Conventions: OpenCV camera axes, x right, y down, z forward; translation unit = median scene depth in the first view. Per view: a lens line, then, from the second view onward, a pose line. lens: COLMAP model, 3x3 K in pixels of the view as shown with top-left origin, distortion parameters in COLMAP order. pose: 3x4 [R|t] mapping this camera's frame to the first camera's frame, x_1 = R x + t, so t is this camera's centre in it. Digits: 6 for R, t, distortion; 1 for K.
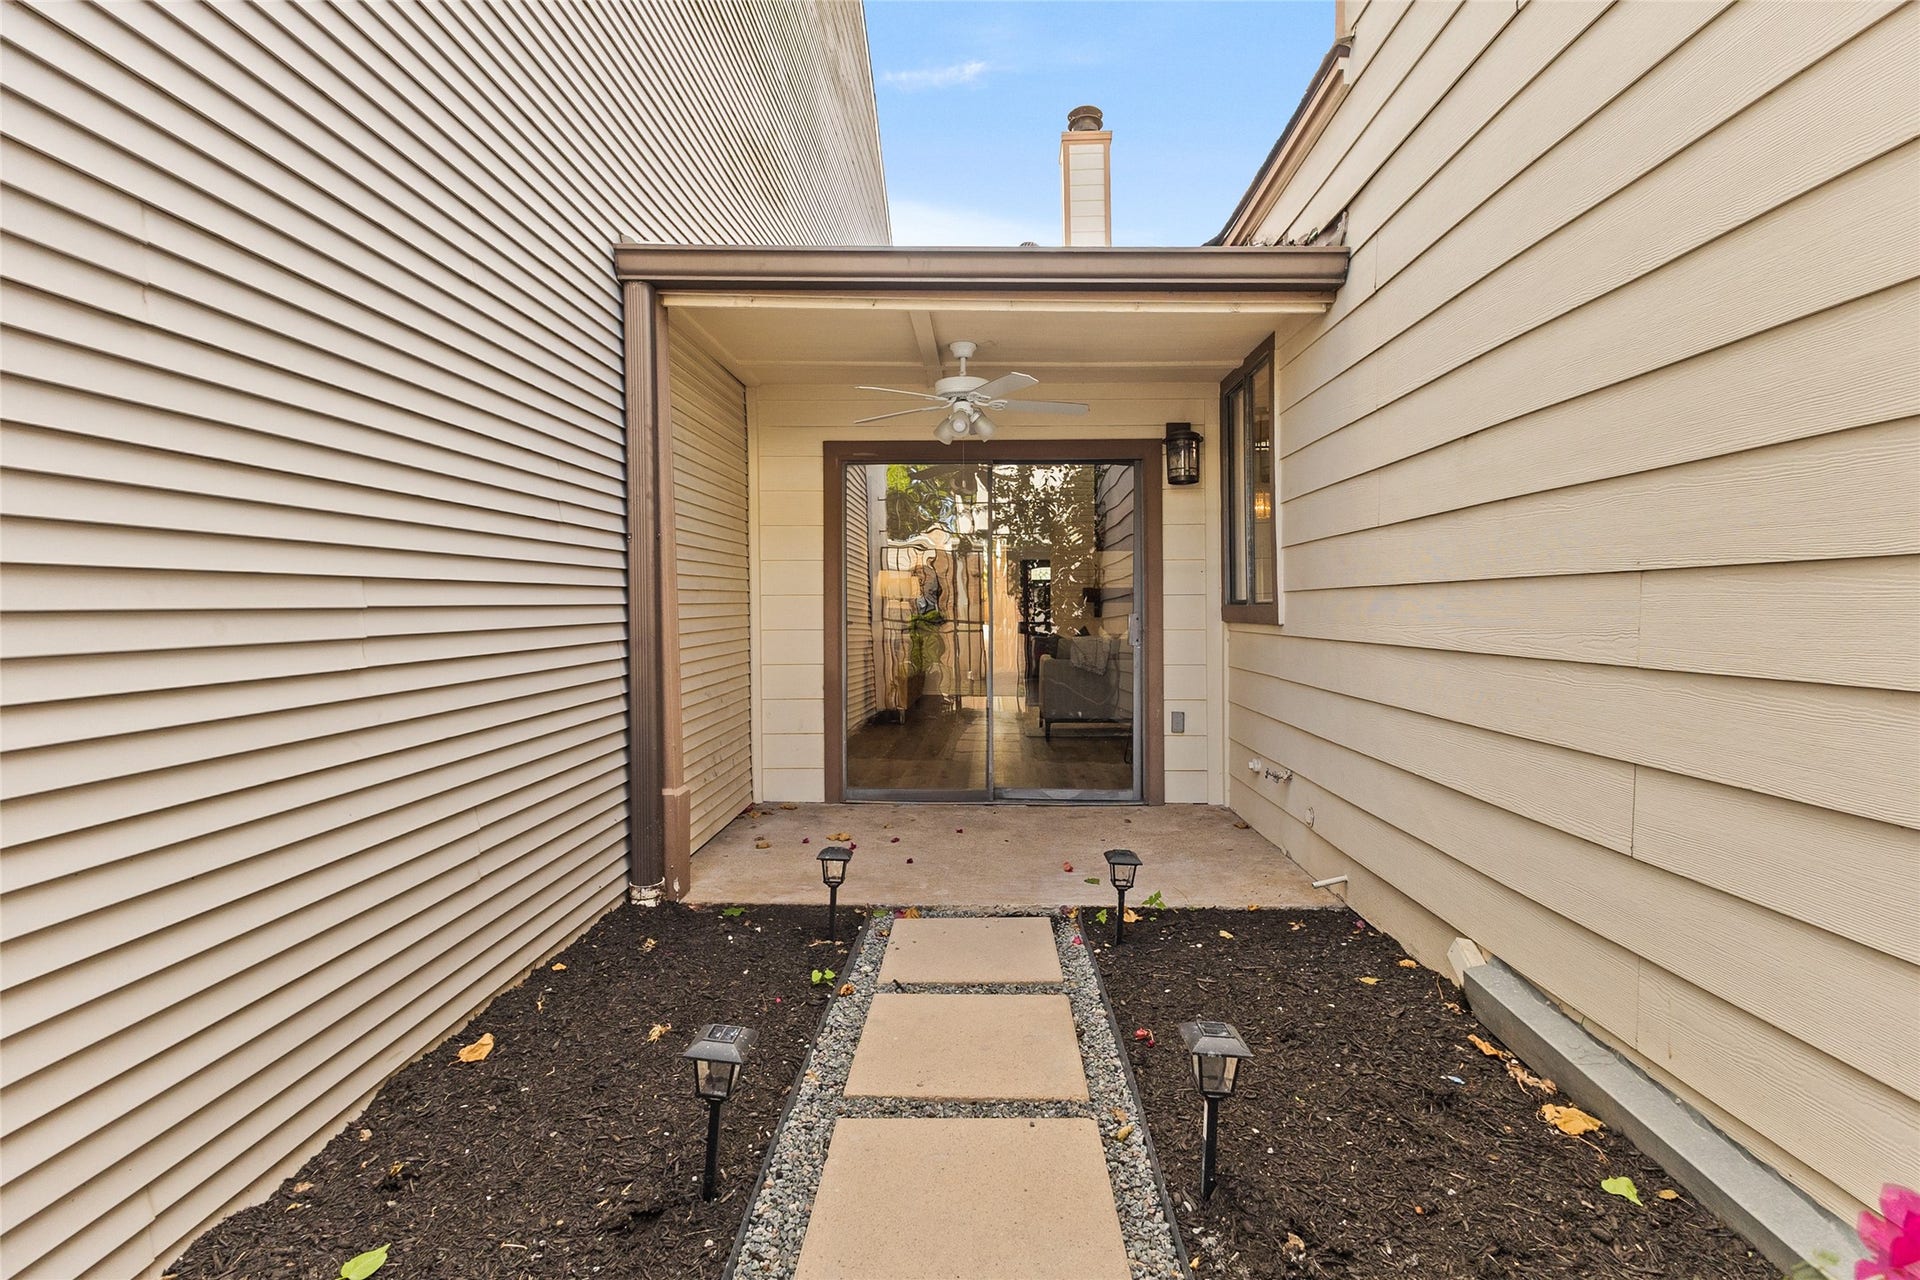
lens RADIAL K [[873.3, 0, 962.0], [0, 873.3, 630.7], [0, 0, 1]] dist [0.022084, -0.000143]
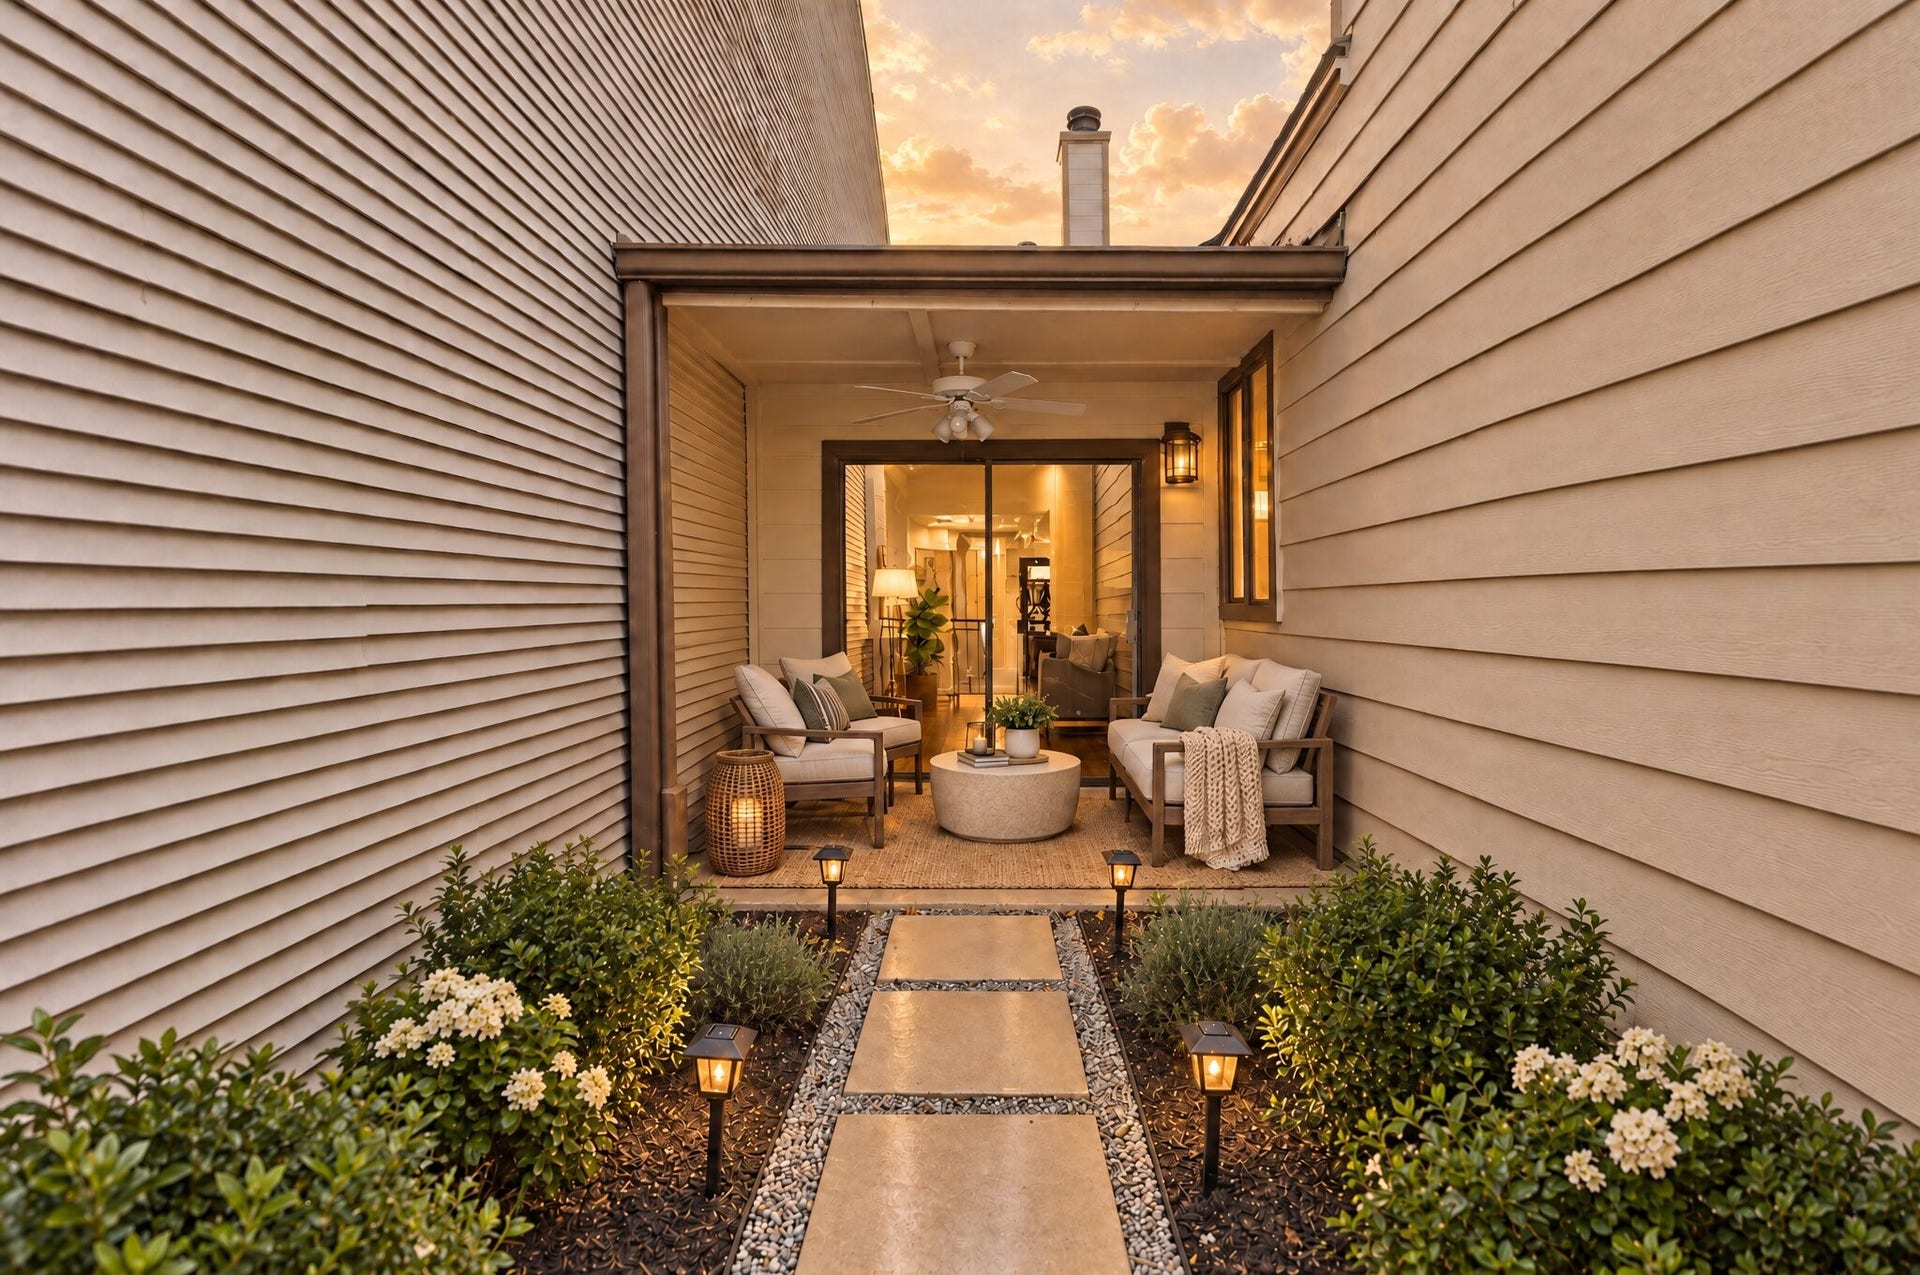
lens RADIAL K [[2257.9, 0, 960.0], [0, 2257.9, 637.5], [0, 0, 1]] dist [0.159612, 0.001462]
pose [[0.999868, -0.000414, 0.016247, -0.042914], [0.000705, 0.999840, -0.017886, 0.055368], [-0.016237, 0.017895, 0.999708, -1.583468]]
